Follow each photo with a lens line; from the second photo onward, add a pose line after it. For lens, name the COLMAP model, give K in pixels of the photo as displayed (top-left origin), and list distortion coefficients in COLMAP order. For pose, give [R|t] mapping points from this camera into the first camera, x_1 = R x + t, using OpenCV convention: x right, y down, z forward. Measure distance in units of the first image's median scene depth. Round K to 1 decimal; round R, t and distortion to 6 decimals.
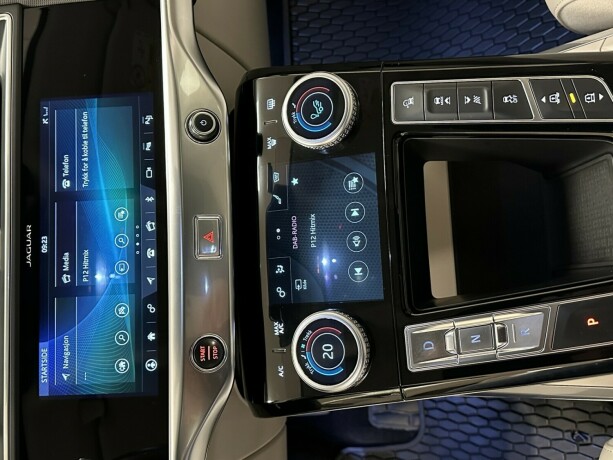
lens RADIAL K [[660.0, 0, 308.1], [0, 660.0, 229.2], [0, 0, 1]] dist [0.079875, 0.000000]
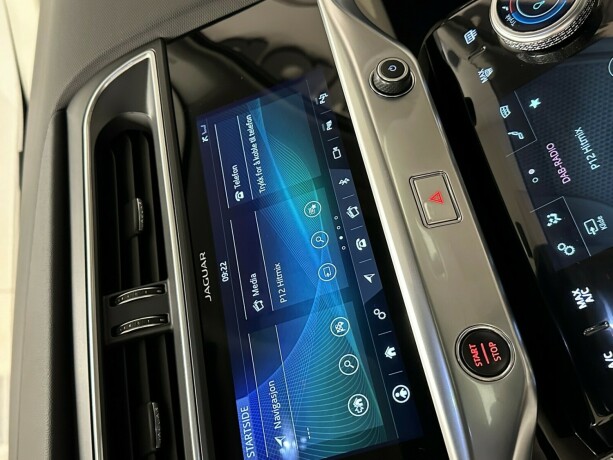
lens RADIAL K [[660.0, 0, 305.9], [0, 660.0, 226.3], [0, 0, 1]] dist [0.079875, 0.000000]
pose [[0.953607, -0.257522, -0.155935, -0.177567], [0.180689, 0.903882, -0.387747, 0.285346], [0.240801, 0.341583, 0.908480, 0.326571]]
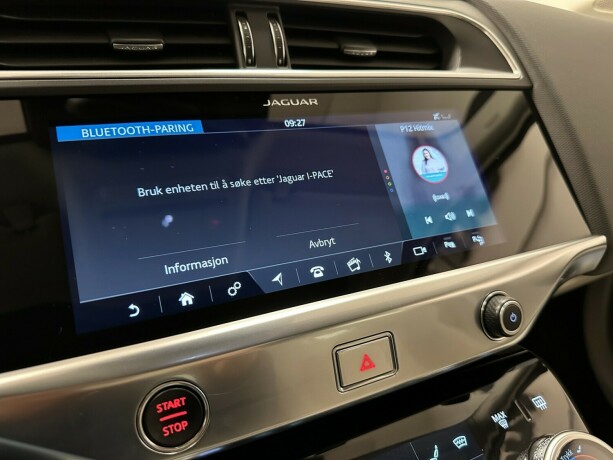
lens RADIAL K [[439.3, 0, 307.0], [0, 439.3, 225.8], [0, 0, 1]] dist [0.045667, -0.081151]
pose [[0.200553, 0.958432, -0.202946, -0.195659], [-0.938436, 0.128466, -0.320678, 0.175173], [-0.281277, 0.254765, 0.925191, 0.599406]]
